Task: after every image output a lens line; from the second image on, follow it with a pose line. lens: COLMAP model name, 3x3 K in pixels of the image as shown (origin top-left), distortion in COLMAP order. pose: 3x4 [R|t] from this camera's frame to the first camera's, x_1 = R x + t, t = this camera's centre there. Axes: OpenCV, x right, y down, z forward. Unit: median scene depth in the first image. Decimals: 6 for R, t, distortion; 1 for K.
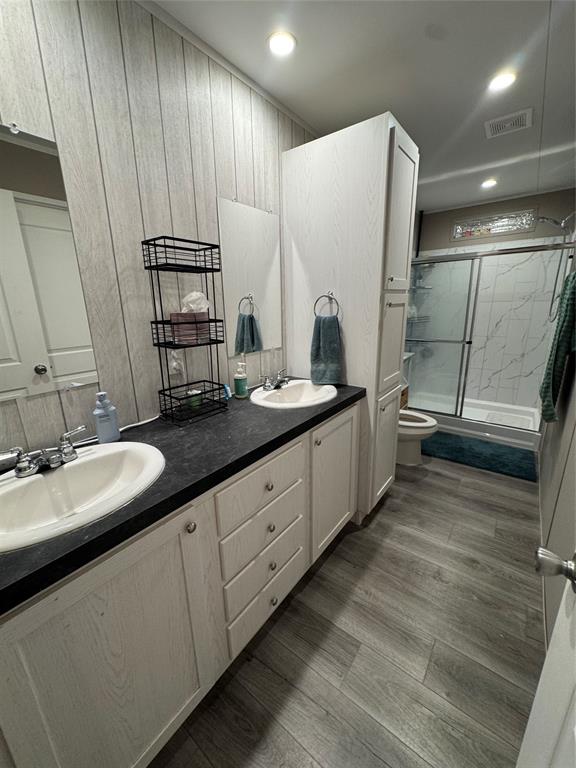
lens RADIAL K [[306.0, 0, 288.0], [0, 306.0, 384.0], [0, 0, 1]] dist [-0.002769, 0.000076]
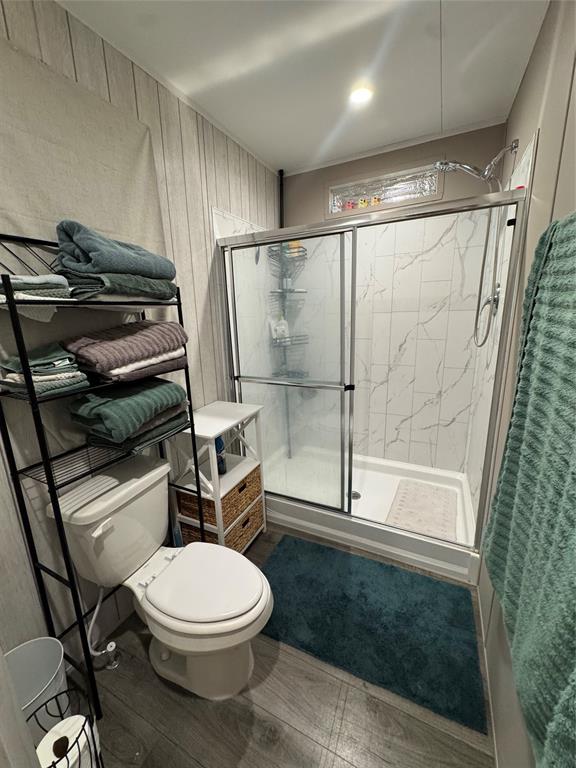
lens RADIAL K [[306.0, 0, 288.0], [0, 306.0, 384.0], [0, 0, 1]] dist [-0.002769, 0.000076]
pose [[0.981584, -0.053177, 0.183481, 0.377427], [0.058558, 0.997995, -0.024034, -0.132615], [-0.181836, 0.034335, 0.982729, 0.474406]]
